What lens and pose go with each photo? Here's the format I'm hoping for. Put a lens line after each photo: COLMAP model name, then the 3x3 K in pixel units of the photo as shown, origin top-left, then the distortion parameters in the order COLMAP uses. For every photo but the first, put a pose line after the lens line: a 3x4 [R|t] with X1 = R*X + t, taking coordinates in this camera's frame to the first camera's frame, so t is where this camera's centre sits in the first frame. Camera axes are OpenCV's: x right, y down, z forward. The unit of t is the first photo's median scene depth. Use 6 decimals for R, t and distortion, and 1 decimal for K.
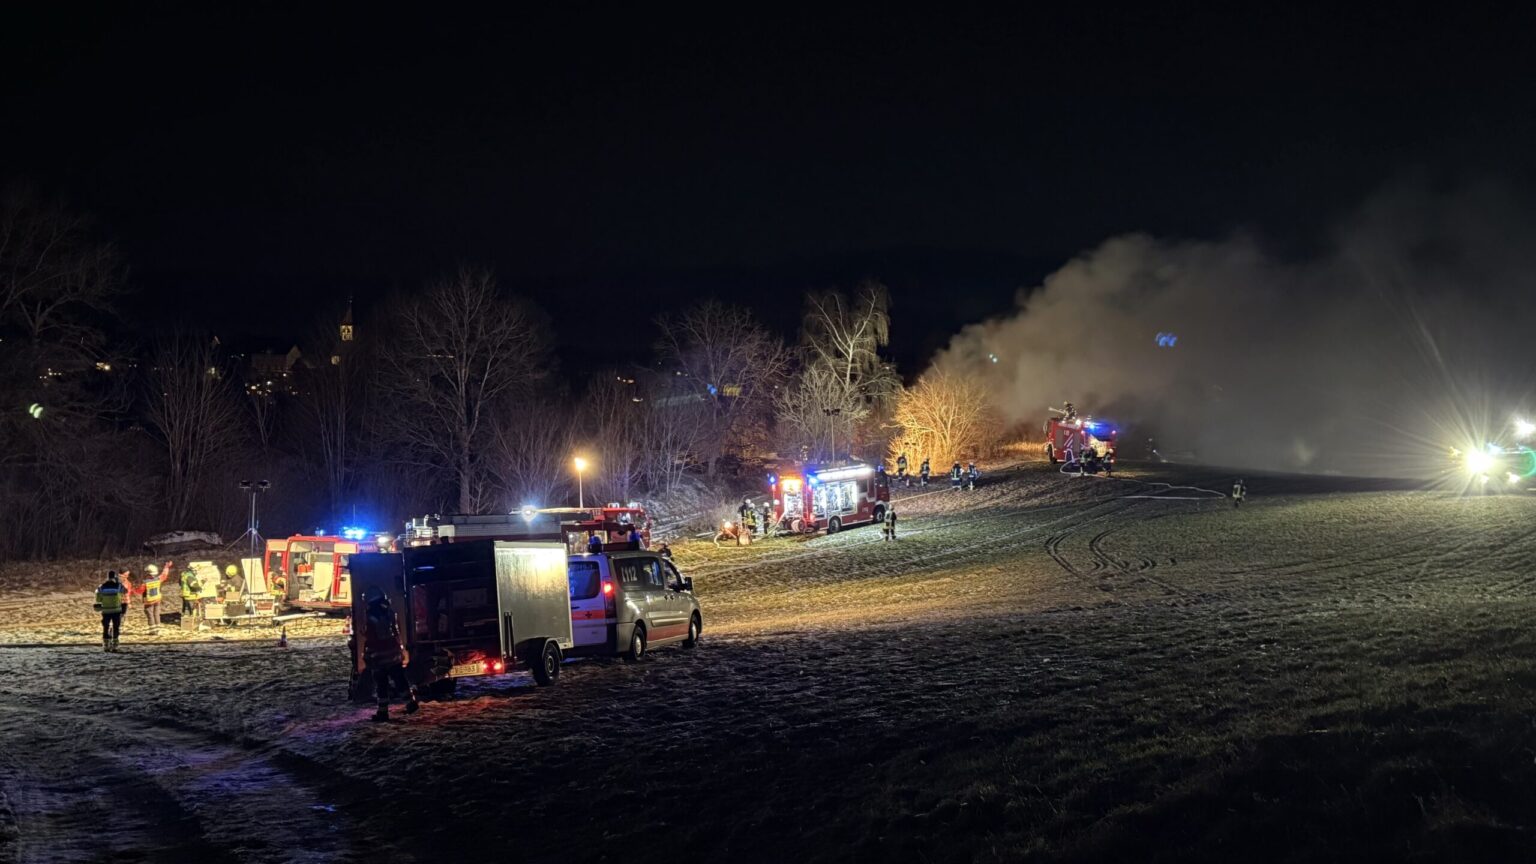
lens RADIAL K [[1516.2, 0, 765.6], [0, 1516.2, 427.7], [0, 0, 1]] dist [0.023168, 0.000000]
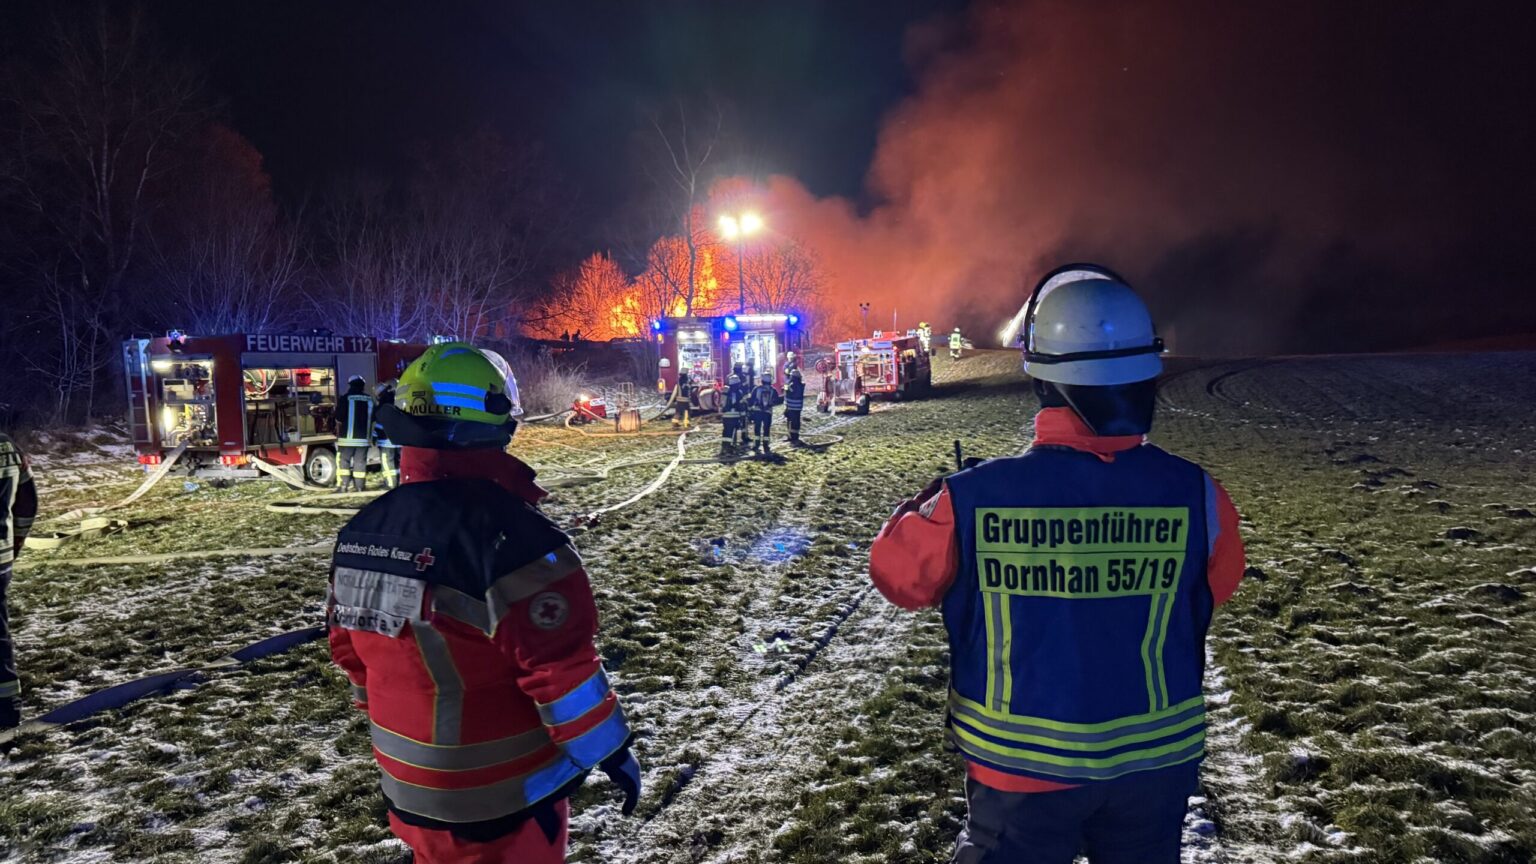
lens RADIAL K [[981.0, 0, 771.0], [0, 981.0, 433.4], [0, 0, 1]] dist [-0.005870, -0.002715]
pose [[0.947338, -0.016789, 0.319795, -0.075566], [-0.000926, 0.998477, 0.055163, 0.053395], [-0.320234, -0.052554, 0.945880, 0.581262]]
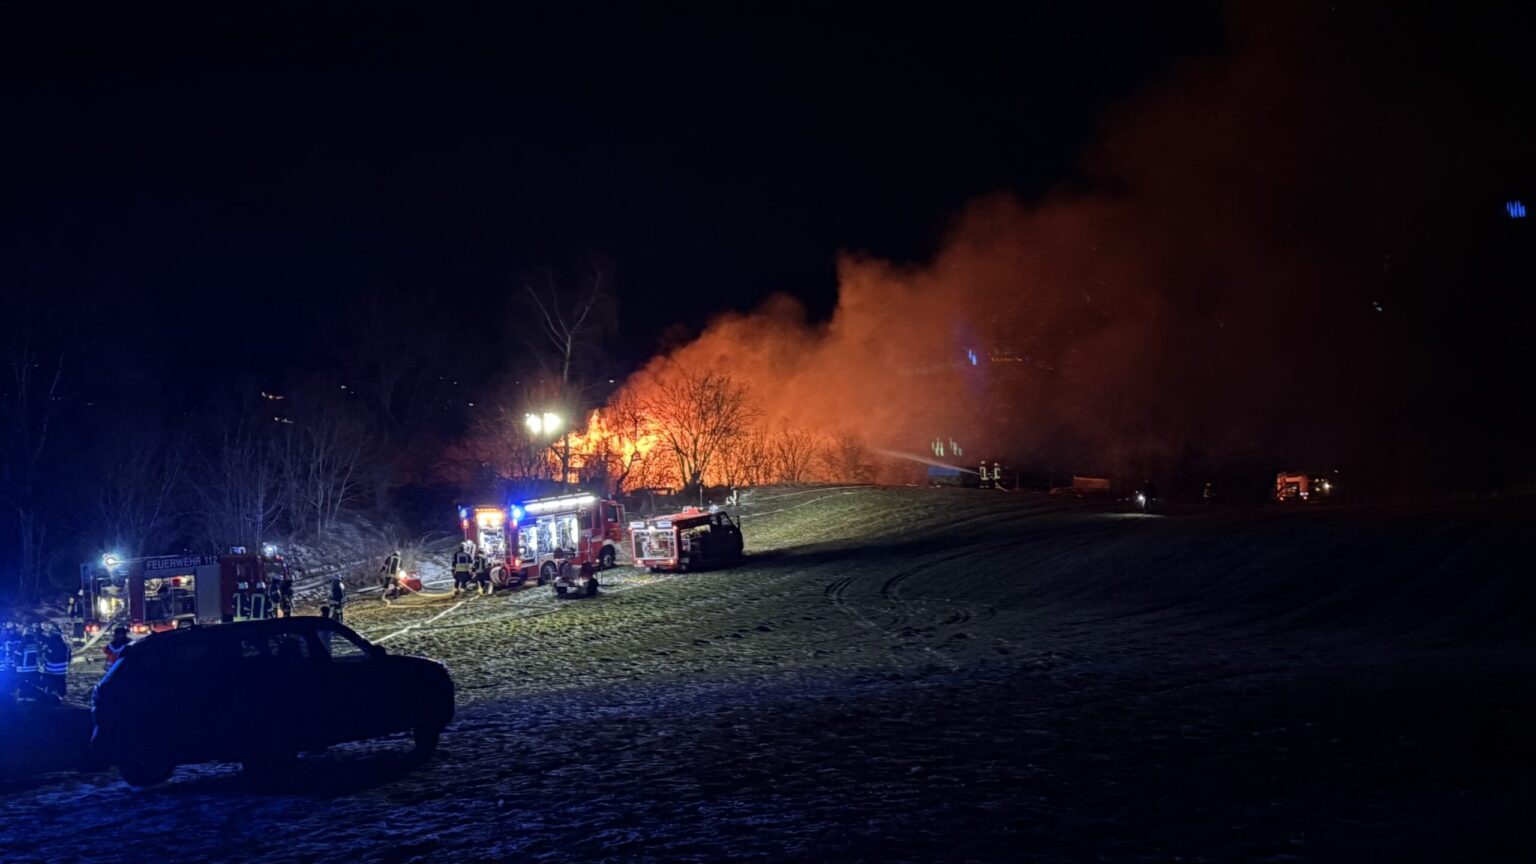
lens RADIAL K [[1883.1, 0, 772.8], [0, 1883.1, 423.1], [0, 0, 1]] dist [0.142141, 0.000000]
pose [[0.986374, -0.003252, 0.164488, 0.001520], [0.006024, 0.999848, -0.016356, 0.005821], [-0.164410, 0.017124, 0.986243, 0.054449]]
